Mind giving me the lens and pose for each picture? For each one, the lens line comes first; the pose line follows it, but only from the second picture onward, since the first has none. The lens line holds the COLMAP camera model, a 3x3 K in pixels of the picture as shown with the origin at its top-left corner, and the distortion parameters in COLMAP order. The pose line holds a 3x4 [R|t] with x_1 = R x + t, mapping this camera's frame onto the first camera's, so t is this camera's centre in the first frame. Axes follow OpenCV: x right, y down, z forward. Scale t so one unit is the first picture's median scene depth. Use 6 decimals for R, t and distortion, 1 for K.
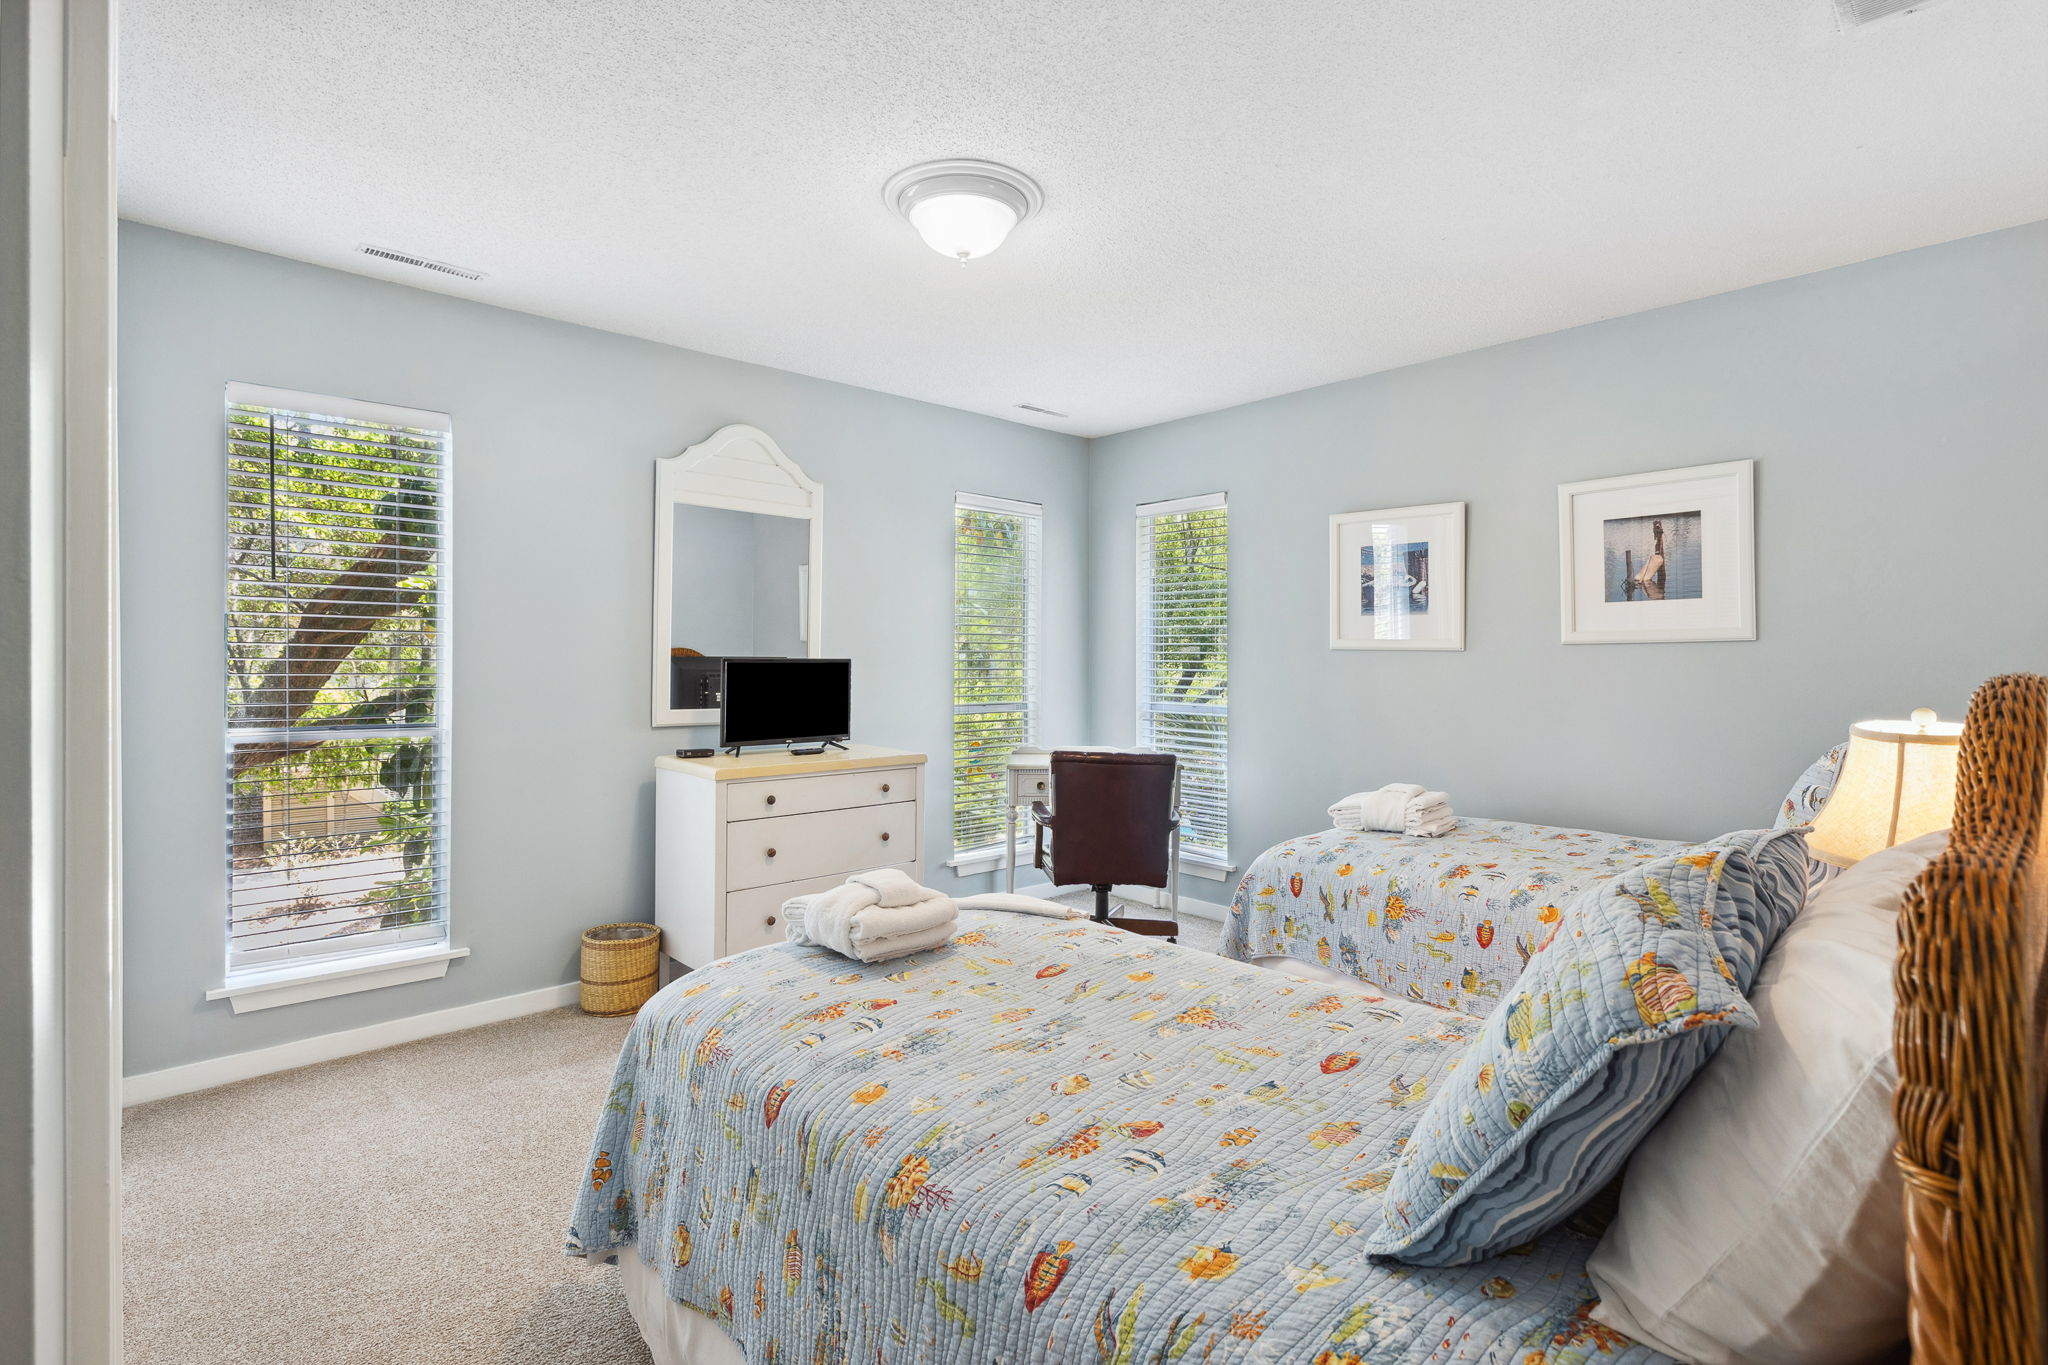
lens RADIAL K [[908.1, 0, 1024.3], [0, 908.1, 652.8], [0, 0, 1]] dist [-0.000865, -0.000036]
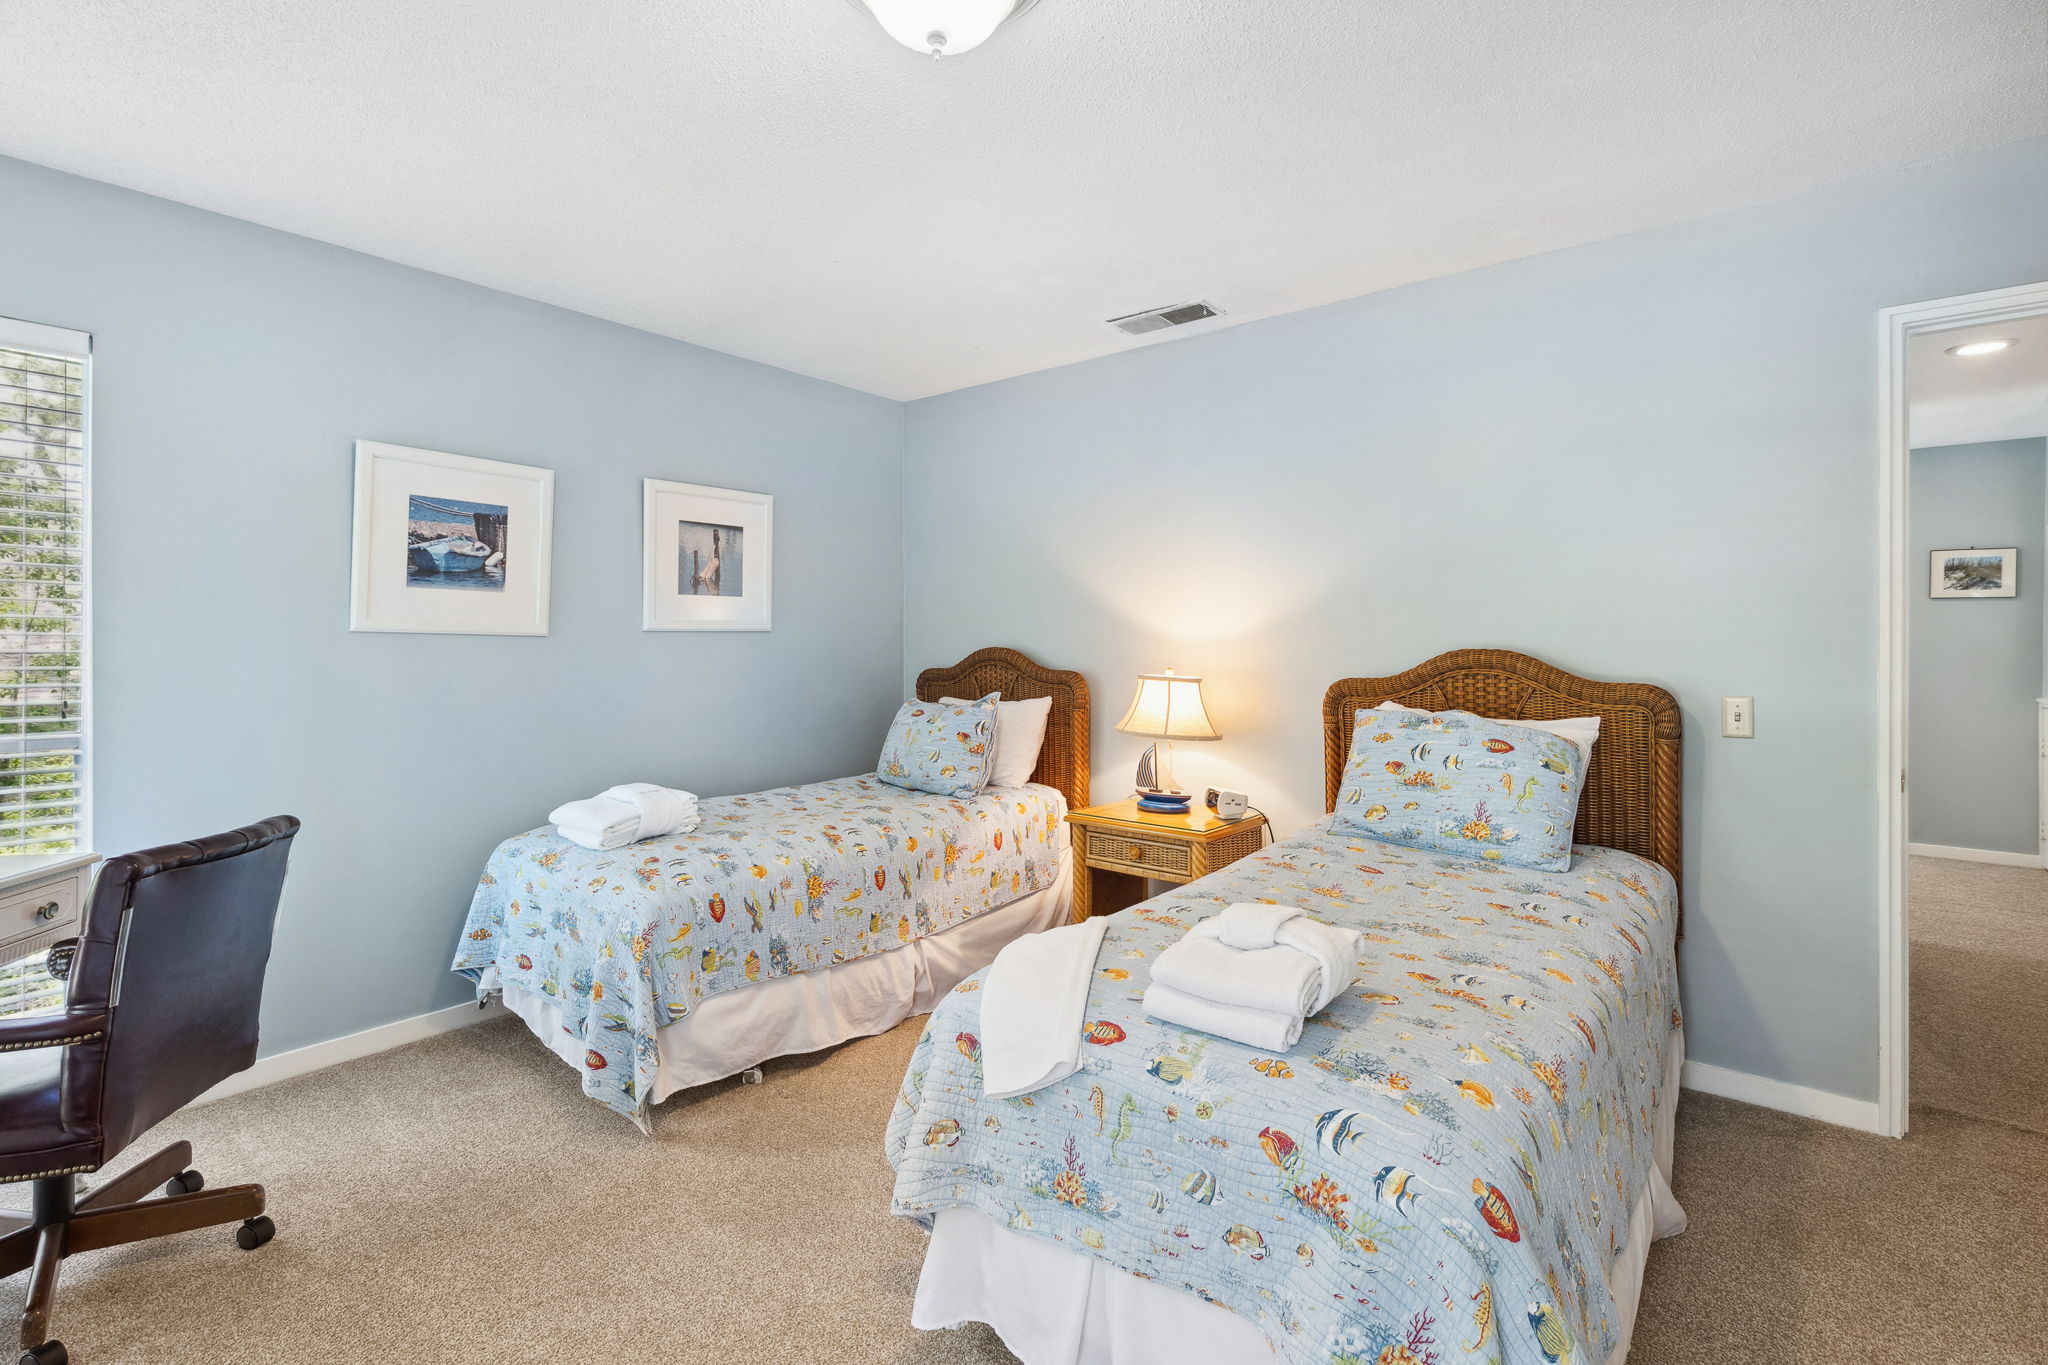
lens RADIAL K [[908.1, 0, 1024.3], [0, 908.1, 652.8], [0, 0, 1]] dist [-0.000865, -0.000036]
pose [[-0.110795, -0.003347, 0.993838, -0.523989], [-0.001668, 0.999994, 0.003182, 0.011621], [-0.993842, -0.001305, -0.110800, 0.732282]]
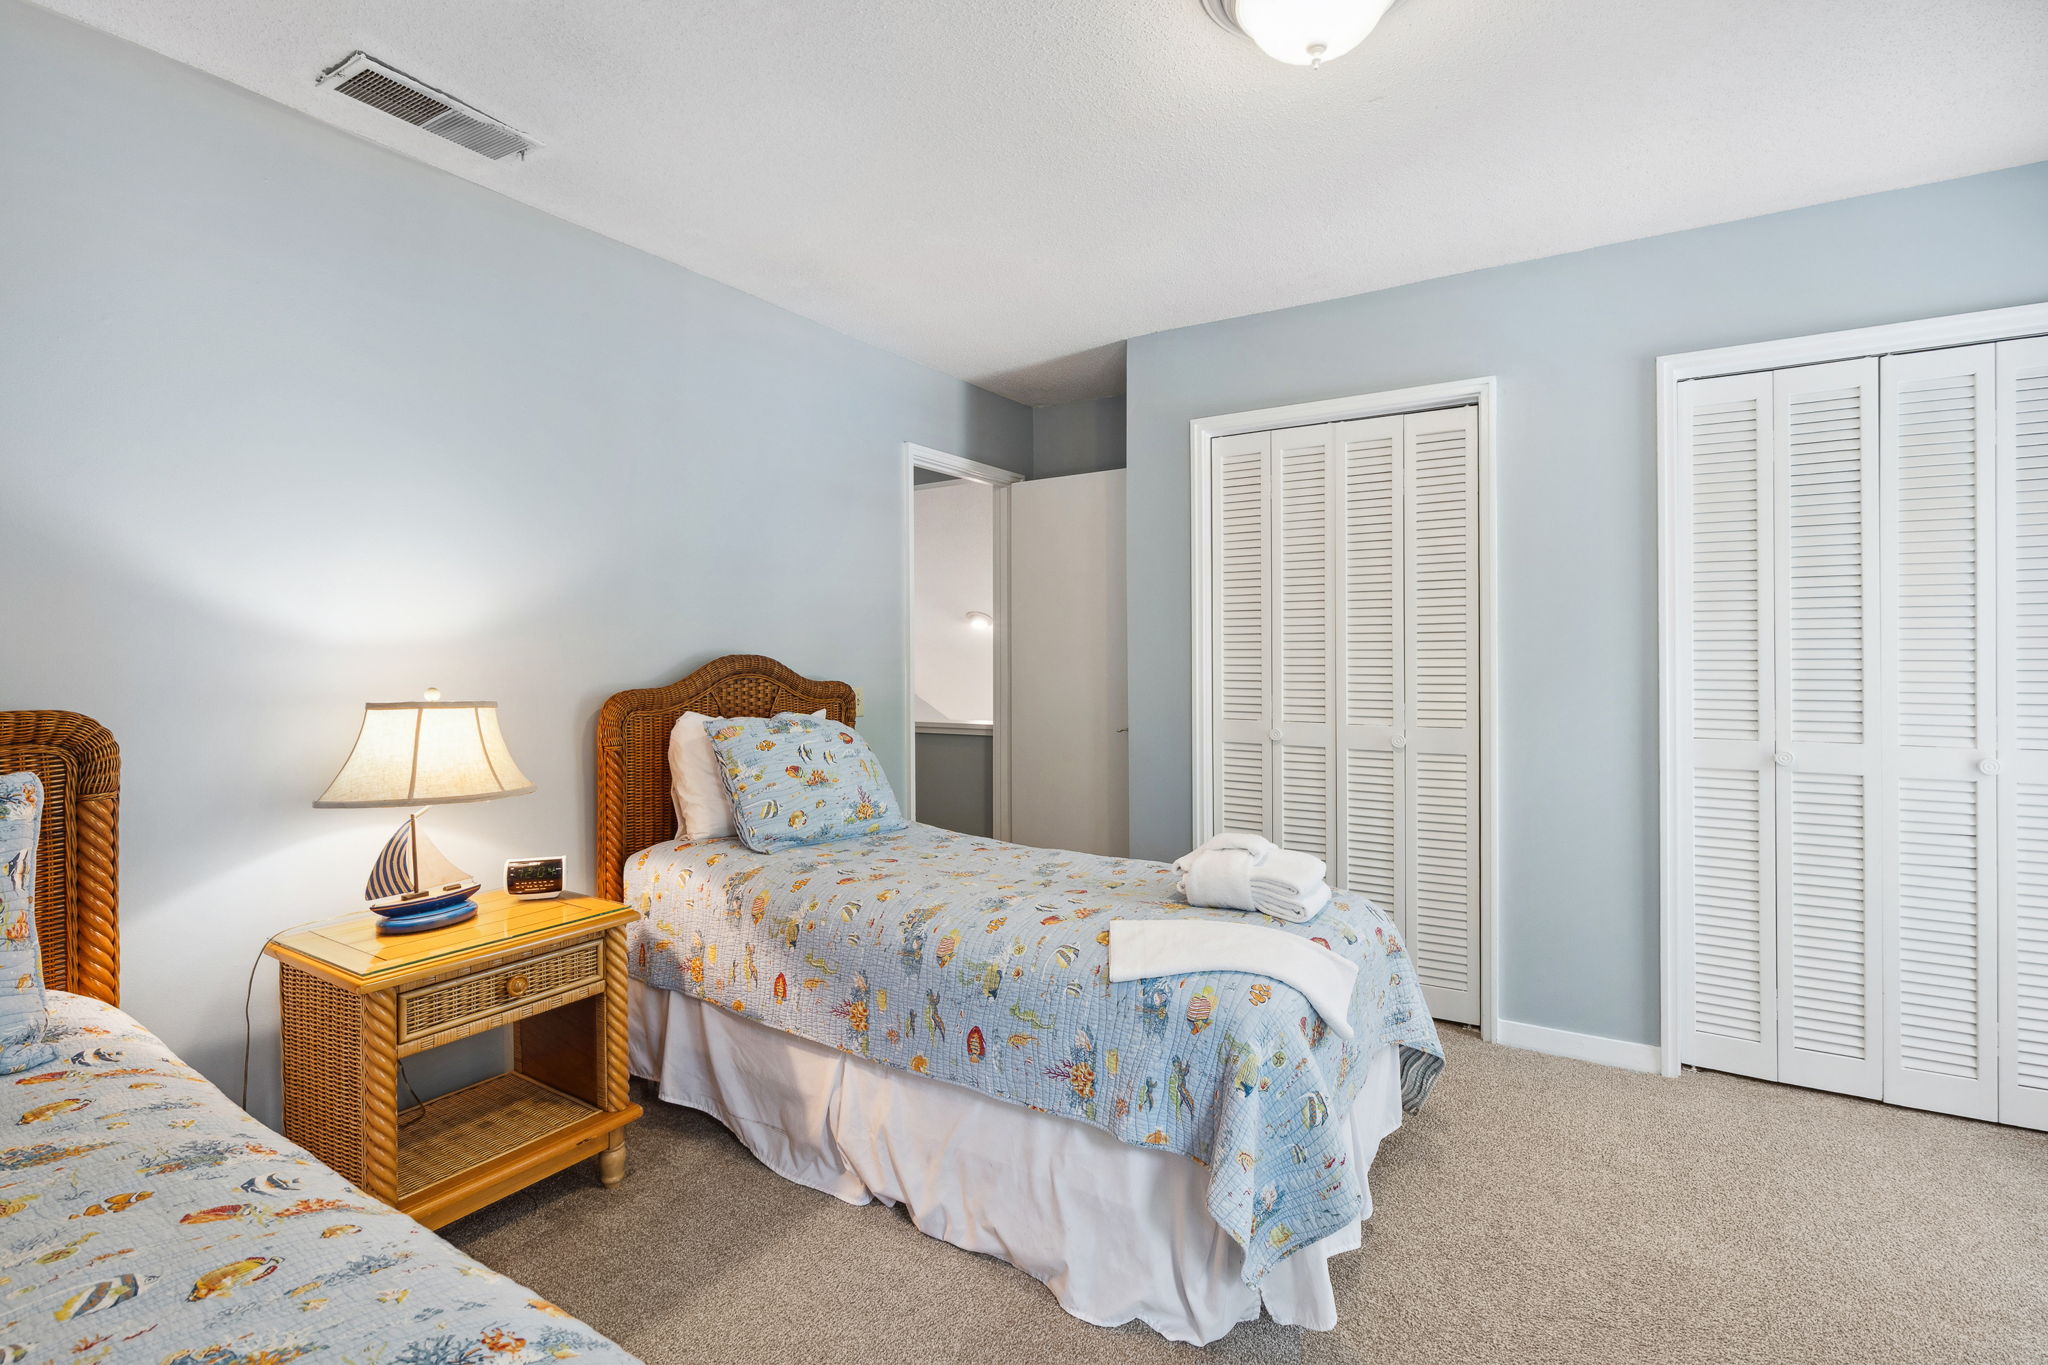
lens RADIAL K [[908.1, 0, 1024.3], [0, 908.1, 652.8], [0, 0, 1]] dist [-0.000865, -0.000036]
pose [[-0.974301, 0.004326, -0.225210, 0.193961], [0.005172, 0.999982, -0.003167, 0.012472], [0.225192, -0.004250, -0.974305, 1.139291]]
